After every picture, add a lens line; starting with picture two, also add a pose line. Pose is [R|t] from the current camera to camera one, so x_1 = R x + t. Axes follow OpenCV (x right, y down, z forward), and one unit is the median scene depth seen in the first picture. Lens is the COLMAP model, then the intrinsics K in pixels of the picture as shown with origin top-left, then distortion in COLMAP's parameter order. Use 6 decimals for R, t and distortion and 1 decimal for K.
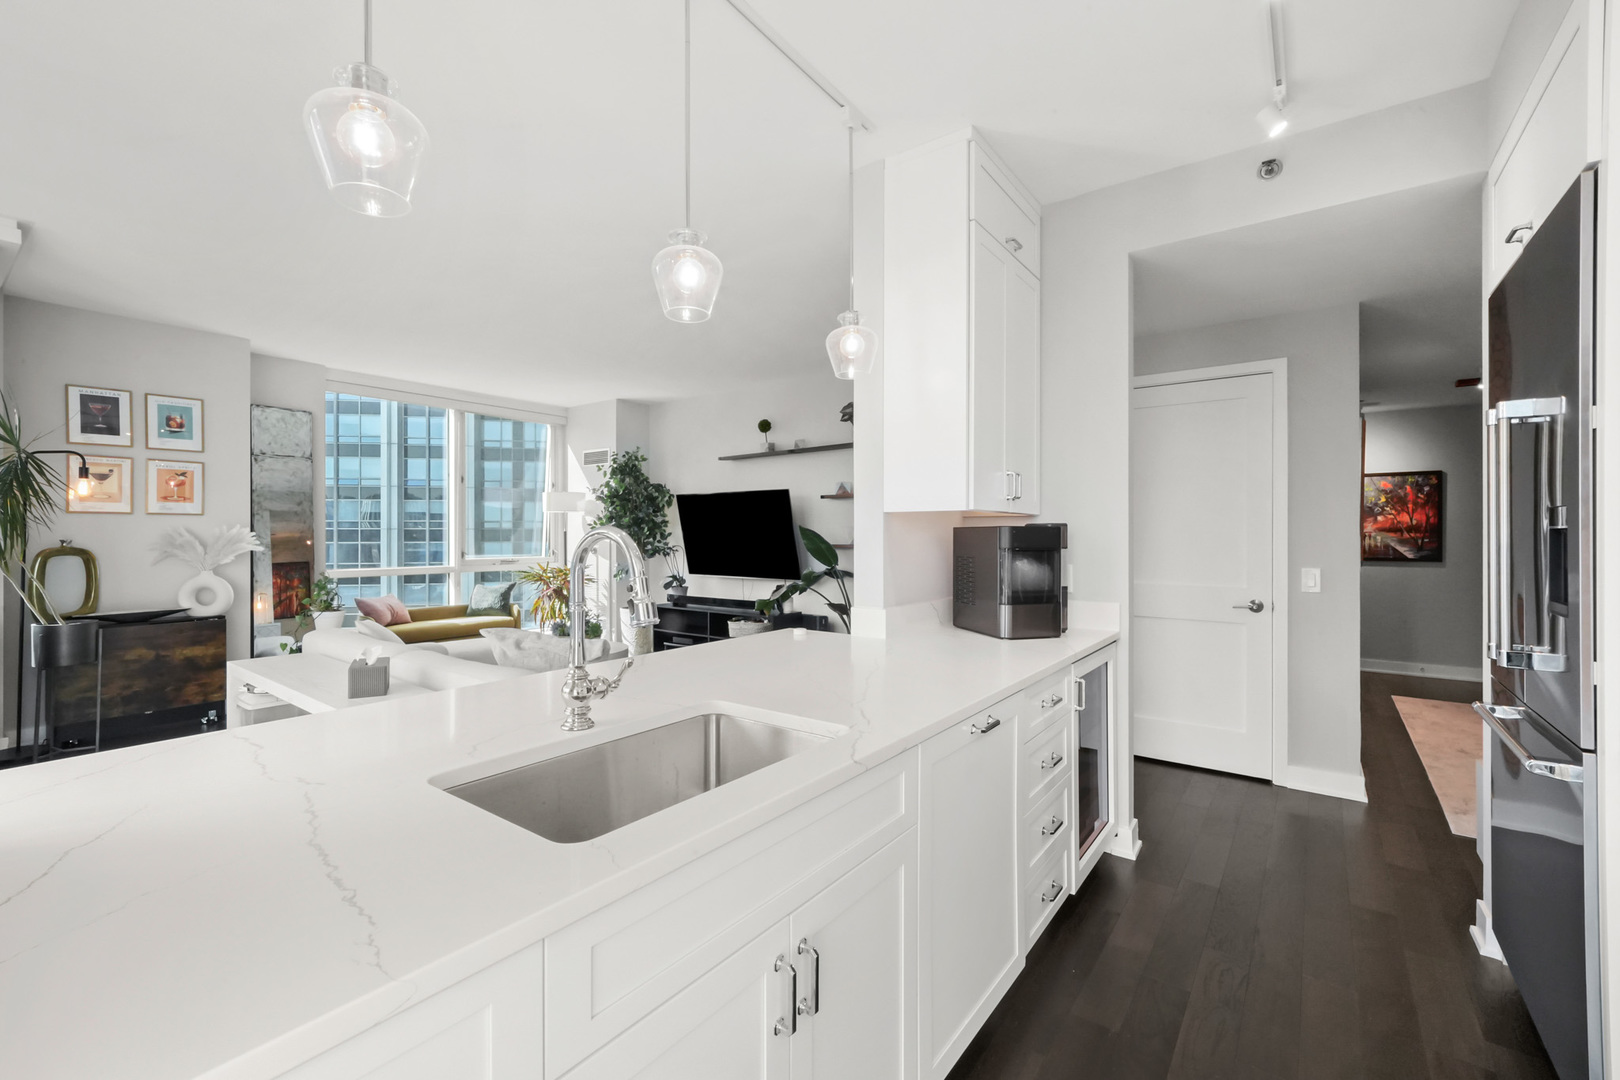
lens RADIAL K [[686.2, 0, 800.1], [0, 686.2, 532.0], [0, 0, 1]] dist [0.000080, 0.000465]
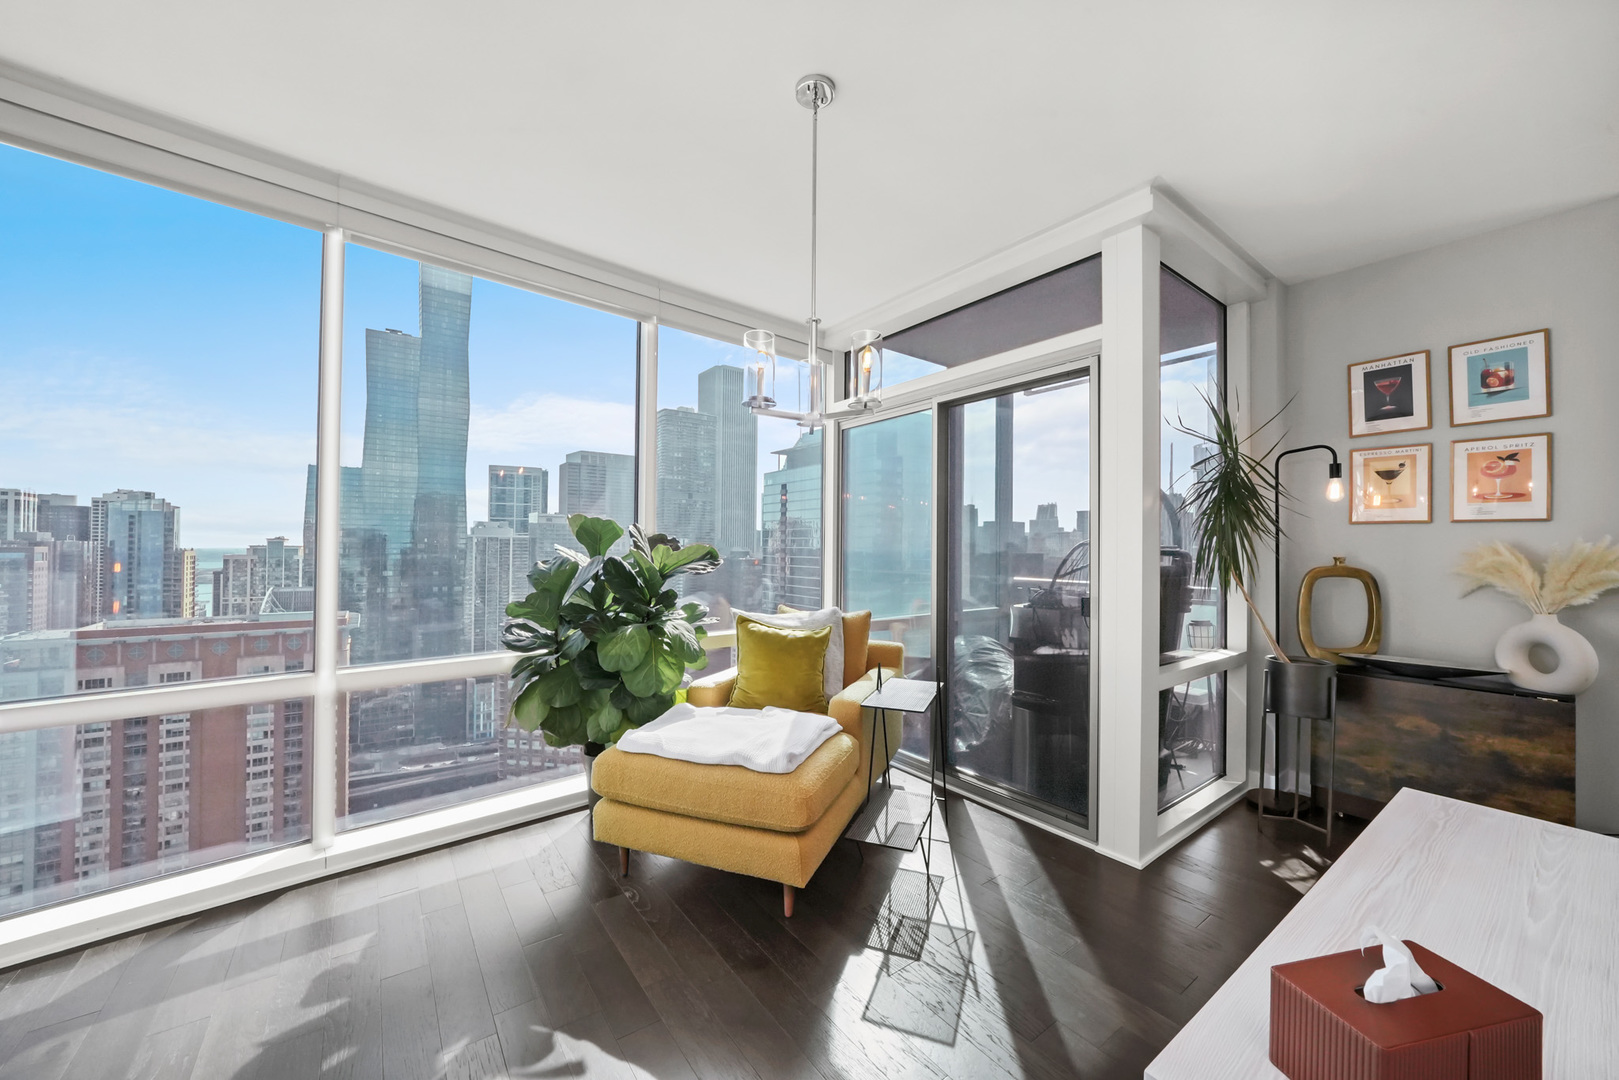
lens RADIAL K [[597.6, 0, 809.5], [0, 597.6, 540.0], [0, 0, 1]] dist [-0.030419, 0.005143]
pose [[-0.277385, -0.013331, -0.960666, -0.211109], [-0.008819, 0.999897, -0.011329, 0.004029], [0.960718, 0.005330, -0.277474, 0.525533]]
